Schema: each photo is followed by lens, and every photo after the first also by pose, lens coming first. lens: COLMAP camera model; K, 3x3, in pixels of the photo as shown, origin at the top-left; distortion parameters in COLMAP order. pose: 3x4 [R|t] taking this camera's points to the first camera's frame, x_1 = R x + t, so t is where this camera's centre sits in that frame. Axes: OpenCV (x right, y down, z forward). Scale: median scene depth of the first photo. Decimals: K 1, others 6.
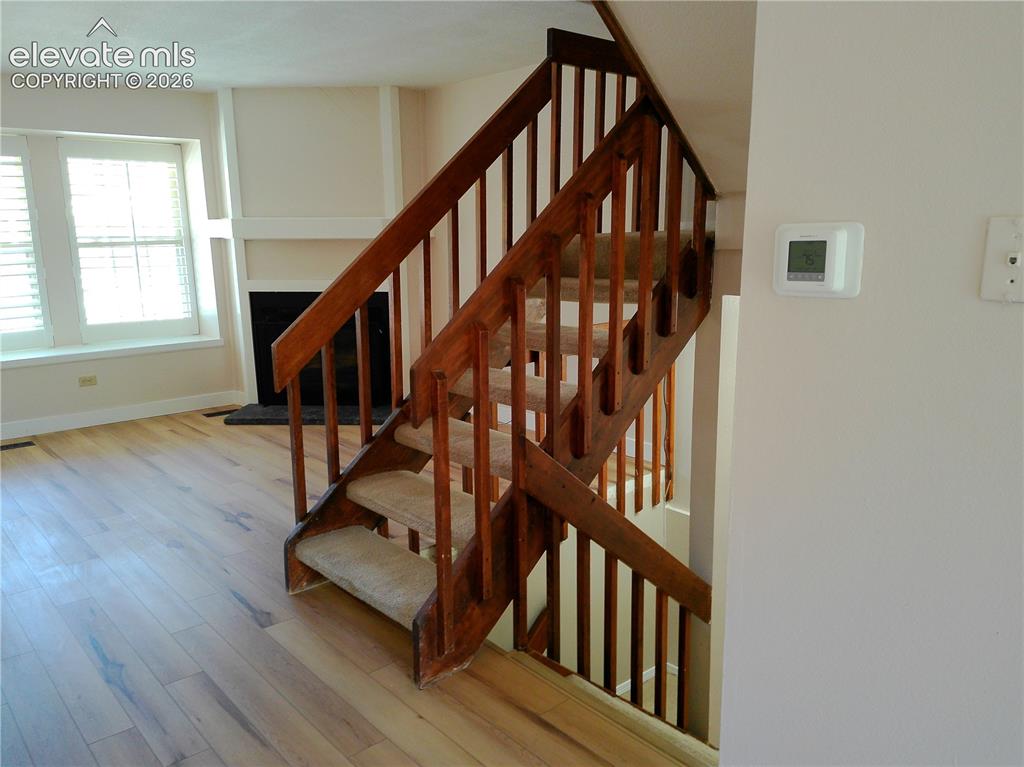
lens RADIAL K [[778.0, 0, 511.8], [0, 778.0, 382.2], [0, 0, 1]] dist [0.078789, -0.084819]
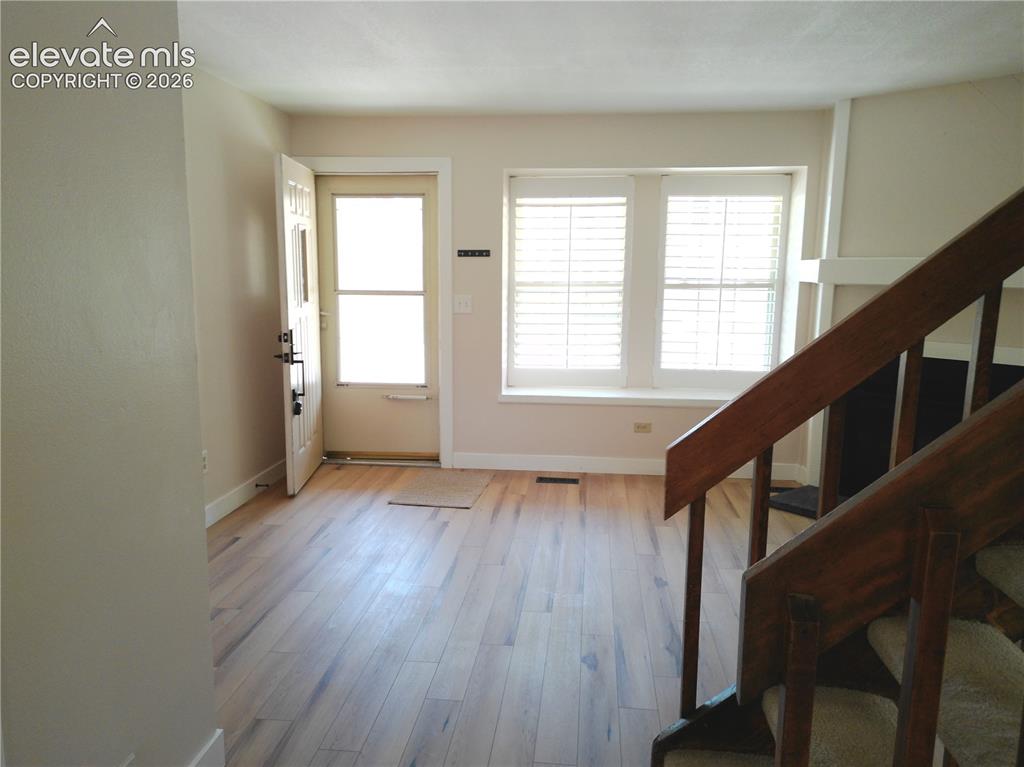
lens RADIAL K [[794.9, 0, 524.5], [0, 794.9, 396.8], [0, 0, 1]] dist [0.050211, -0.002936]
pose [[0.692738, 0.134918, -0.708457, 0.038404], [-0.159379, 0.986697, 0.032063, -0.043043], [0.703358, 0.090701, 0.705025, 0.202680]]
